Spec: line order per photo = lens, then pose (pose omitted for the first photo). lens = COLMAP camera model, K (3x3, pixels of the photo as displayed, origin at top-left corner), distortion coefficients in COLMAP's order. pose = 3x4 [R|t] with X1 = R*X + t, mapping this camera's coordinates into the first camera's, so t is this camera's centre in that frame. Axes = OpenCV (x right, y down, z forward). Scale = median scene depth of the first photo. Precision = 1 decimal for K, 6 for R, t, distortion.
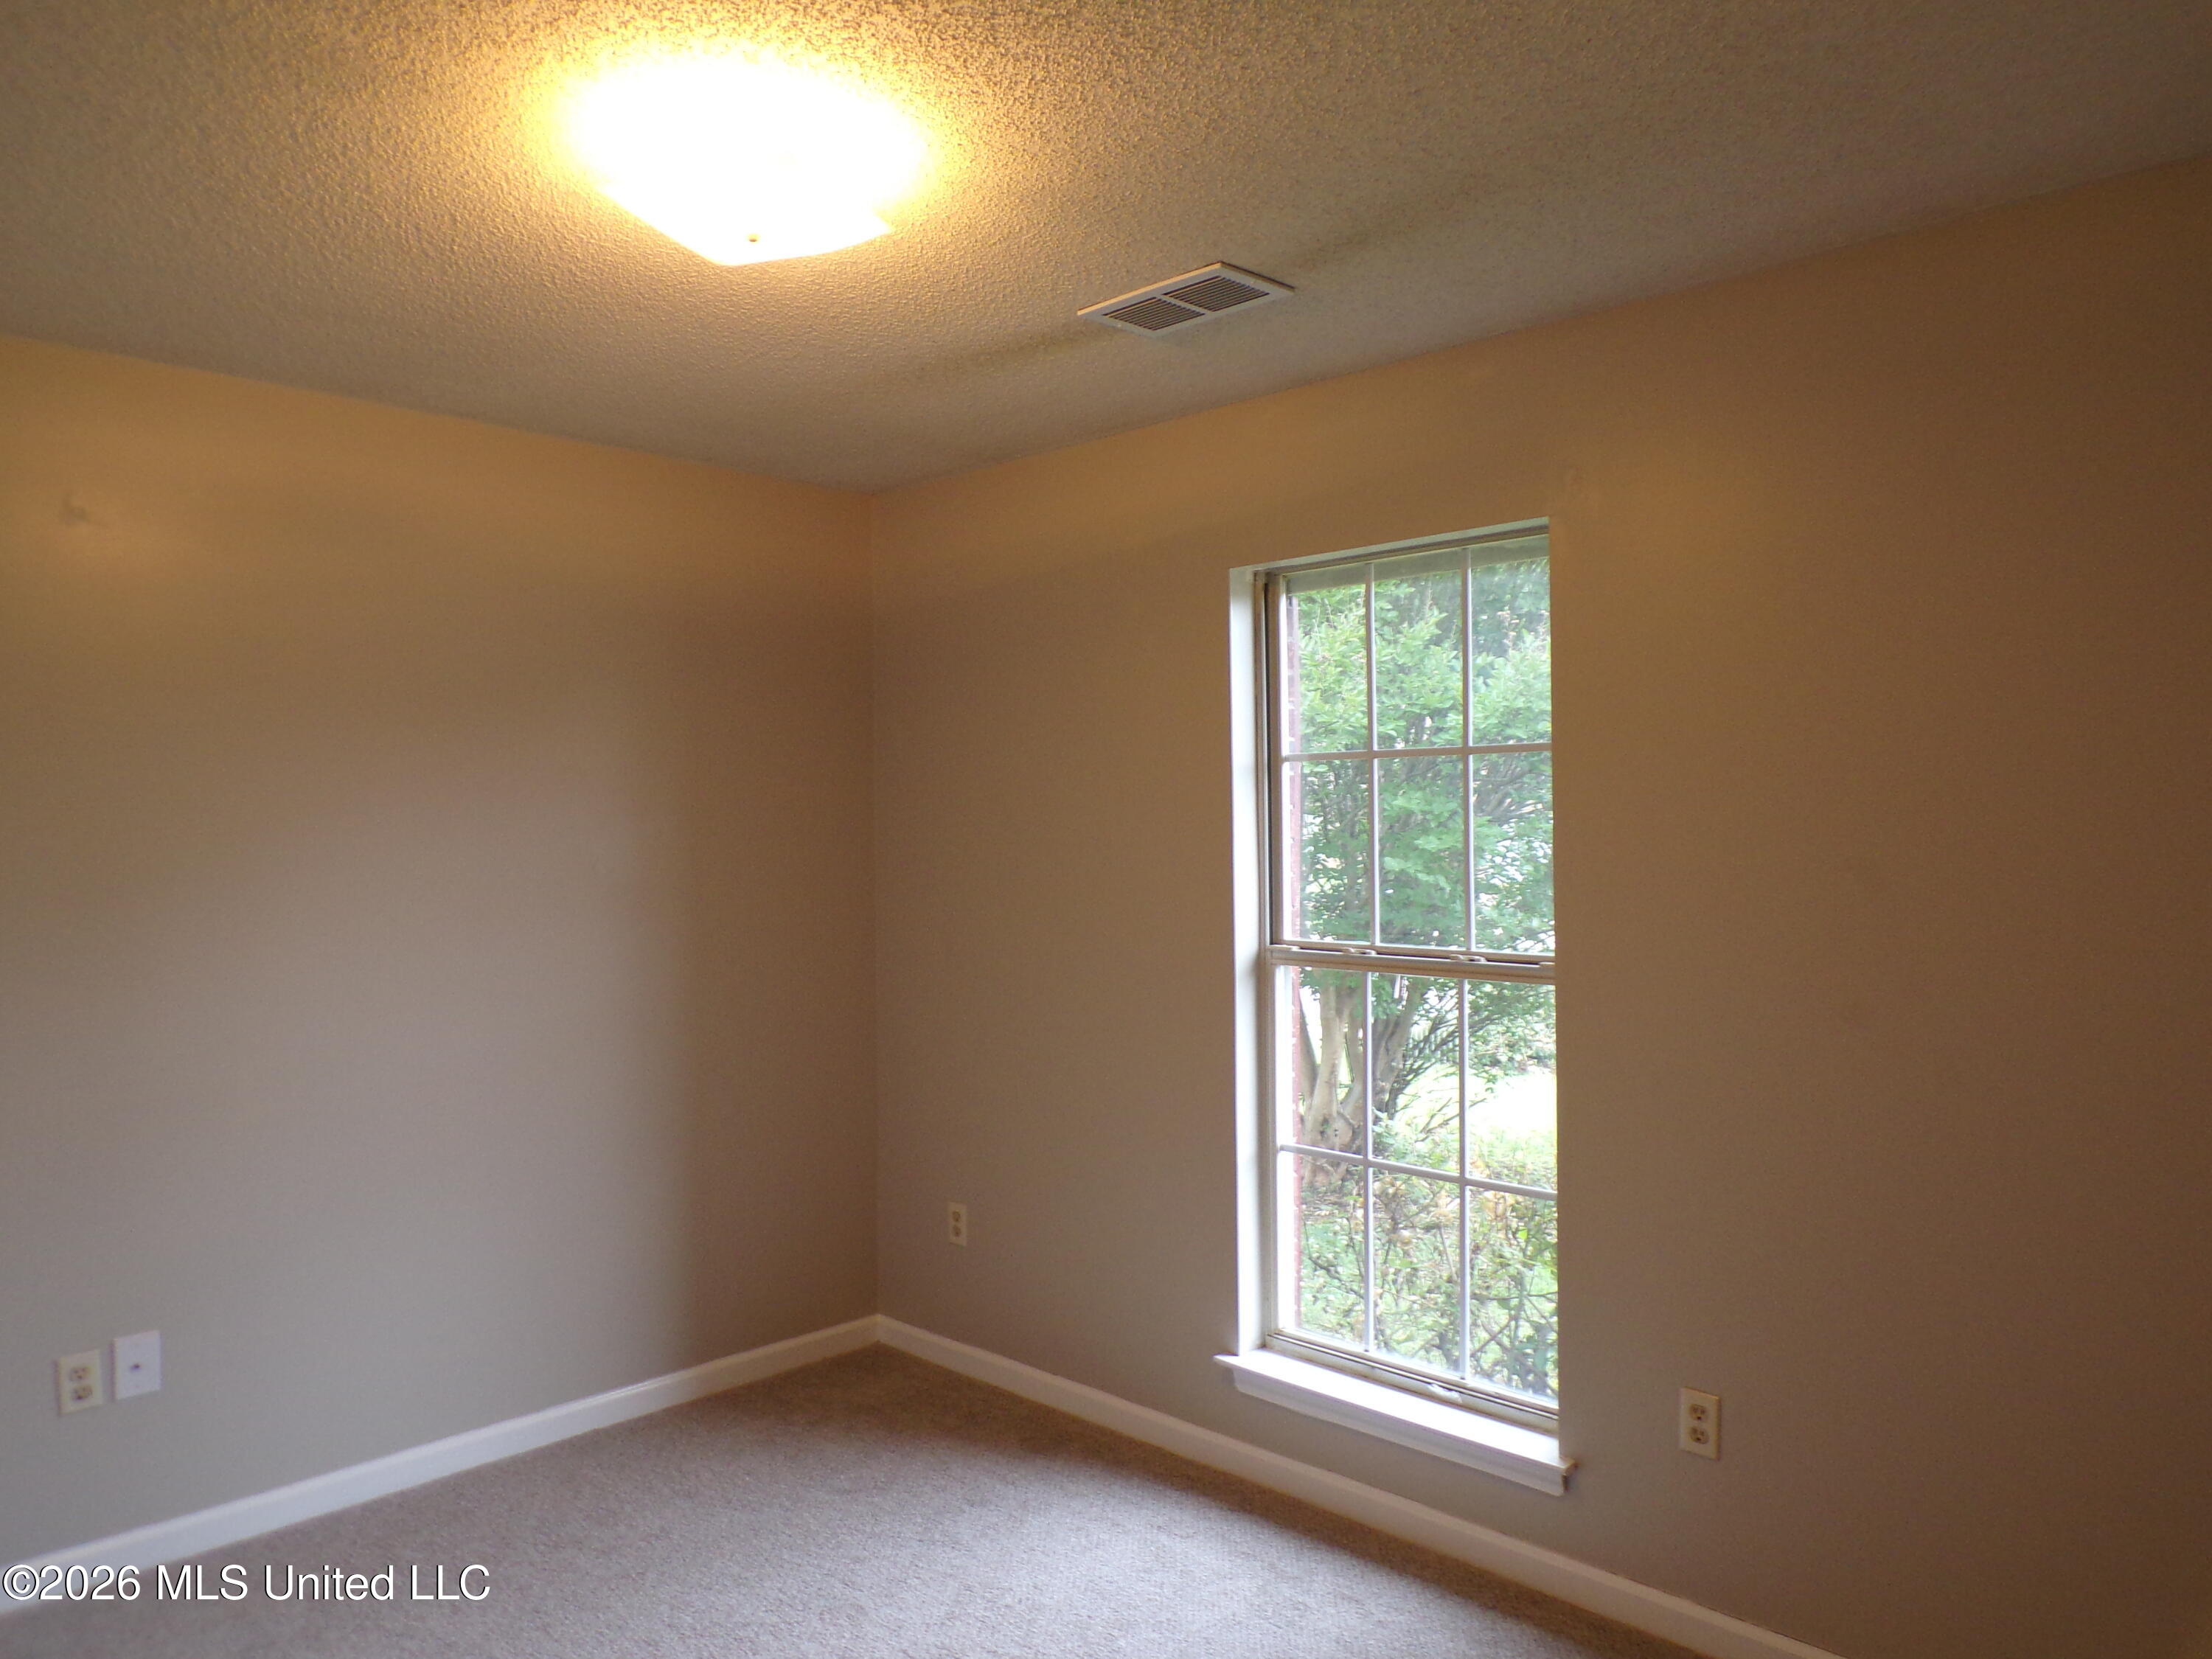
lens RADIAL K [[1521.6, 0, 1107.6], [0, 1521.6, 839.6], [0, 0, 1]] dist [-0.015136, 0.024029]
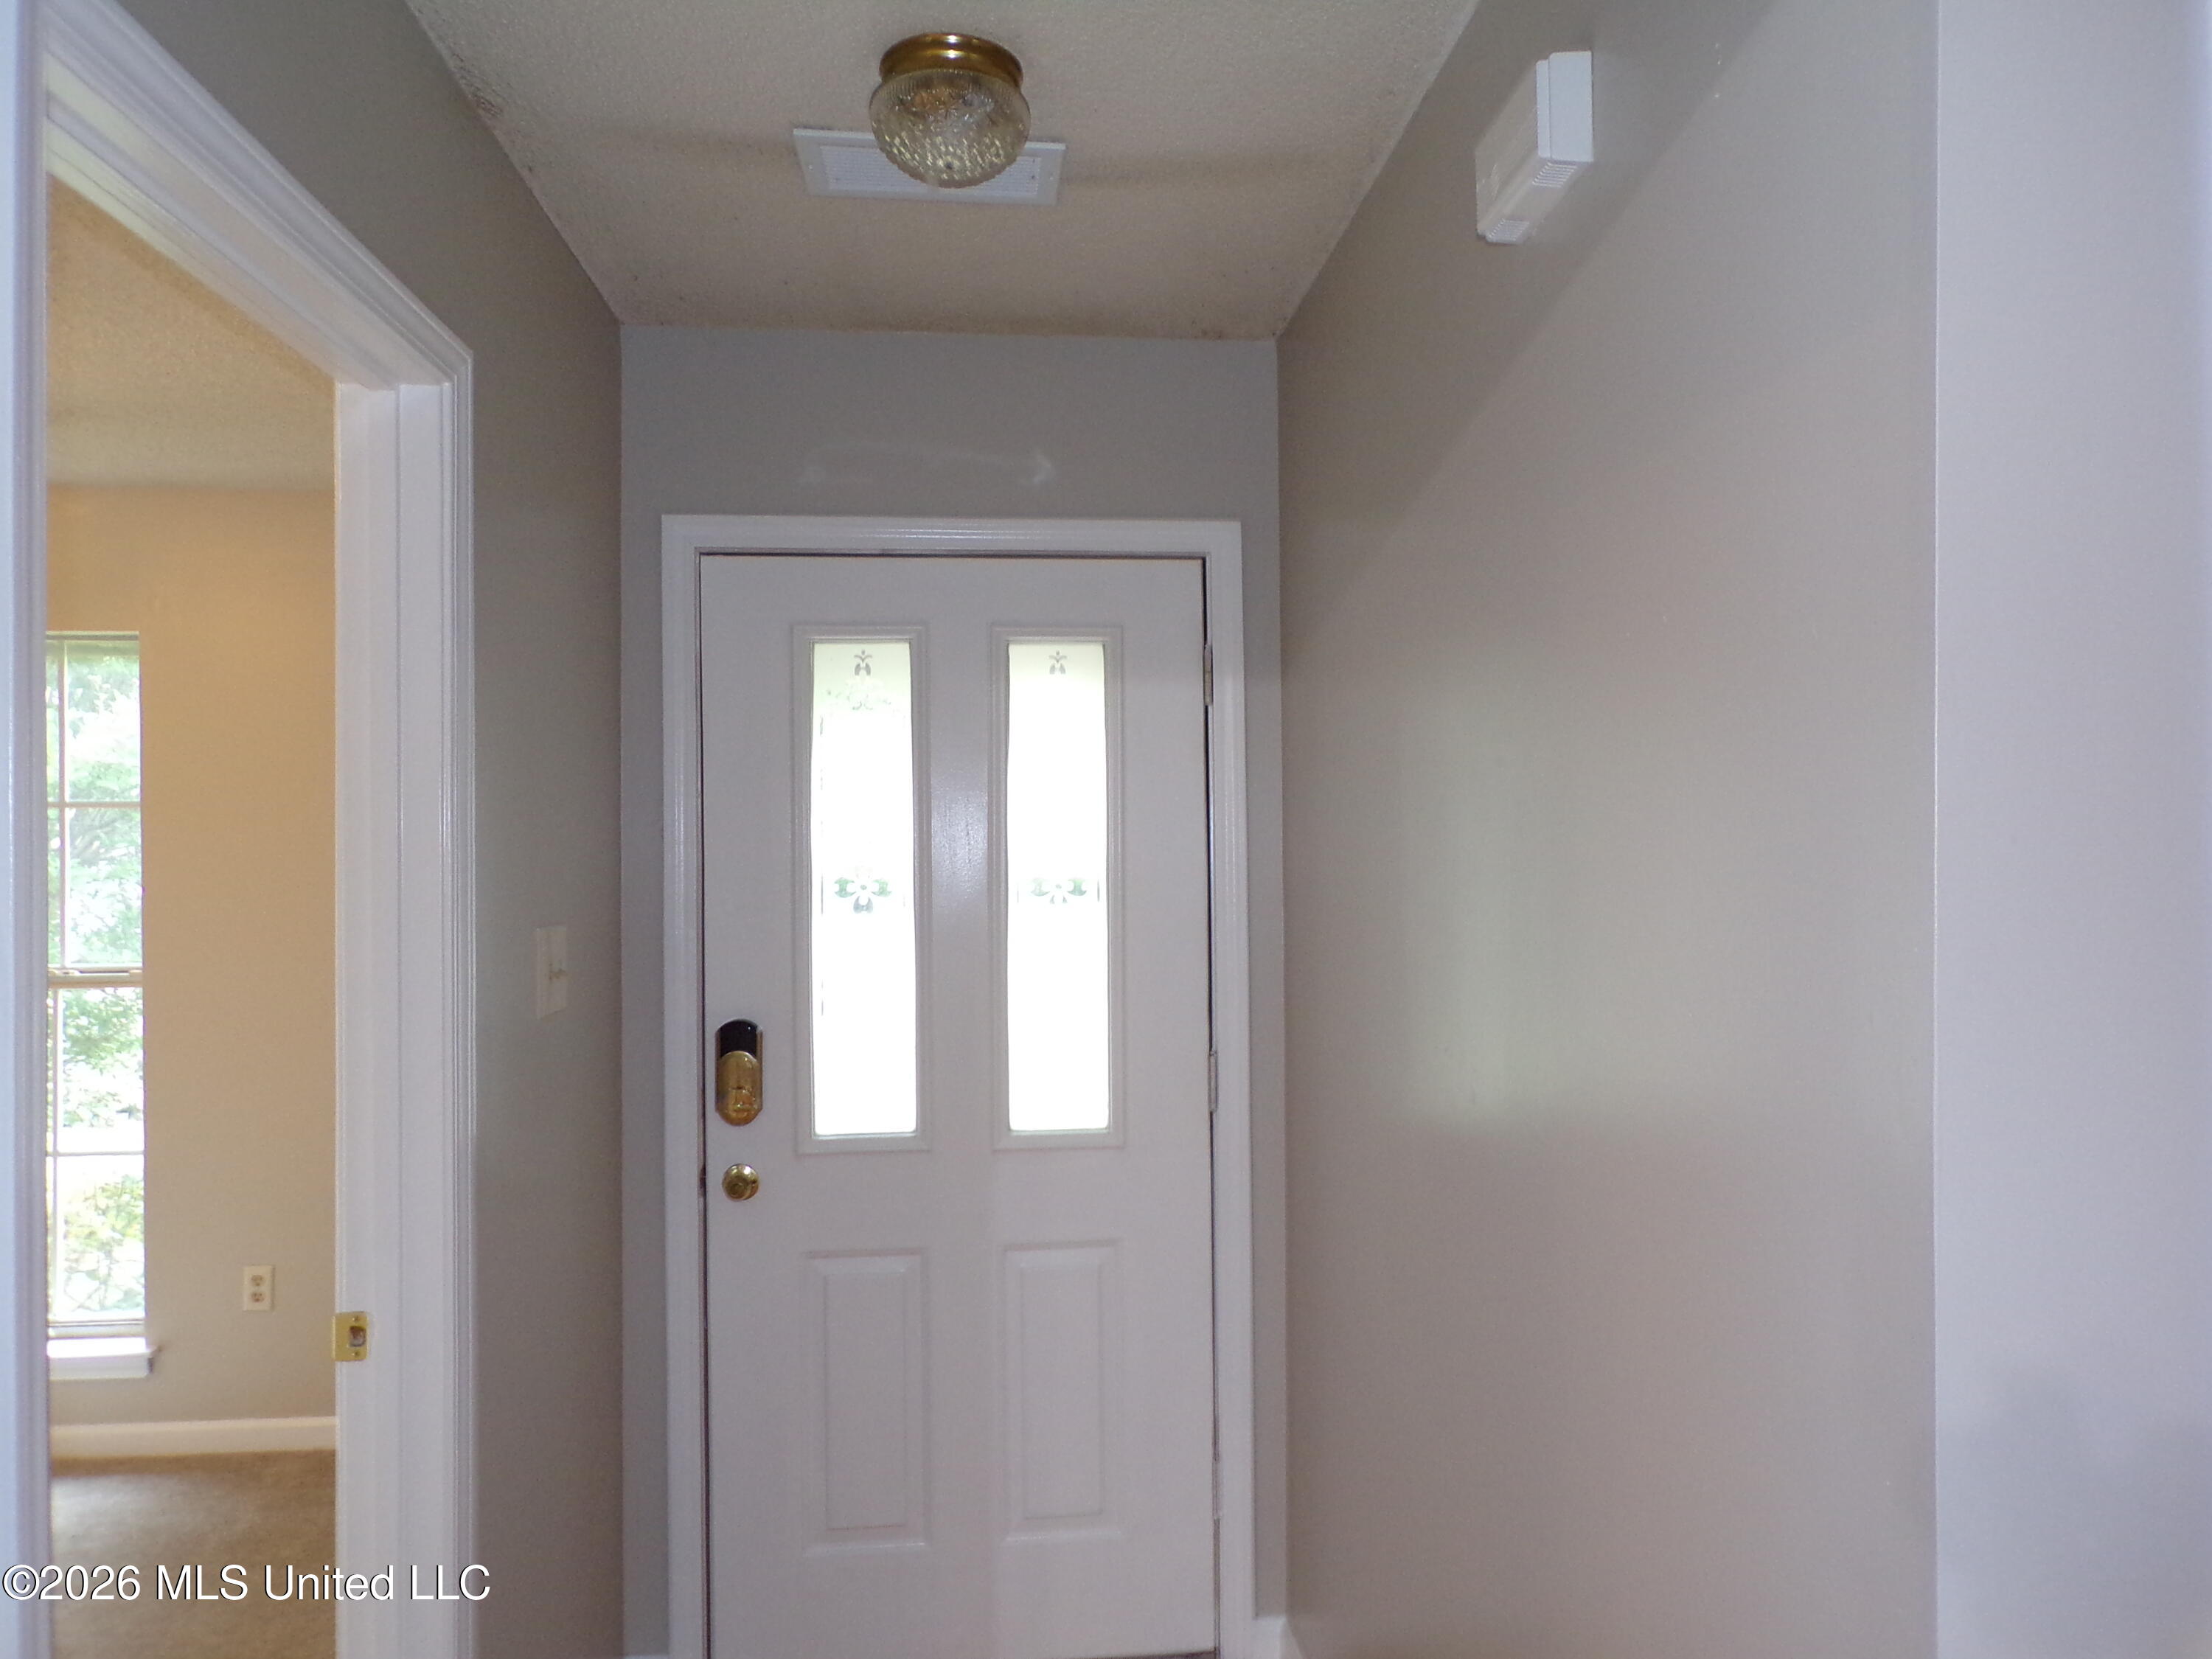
lens RADIAL K [[1521.6, 0, 1107.6], [0, 1521.6, 839.6], [0, 0, 1]] dist [-0.015136, 0.024029]
pose [[0.661769, 0.012401, 0.749606, -0.103478], [0.010048, 0.999627, -0.025408, 0.008722], [-0.749641, 0.024347, 0.661397, -0.368731]]
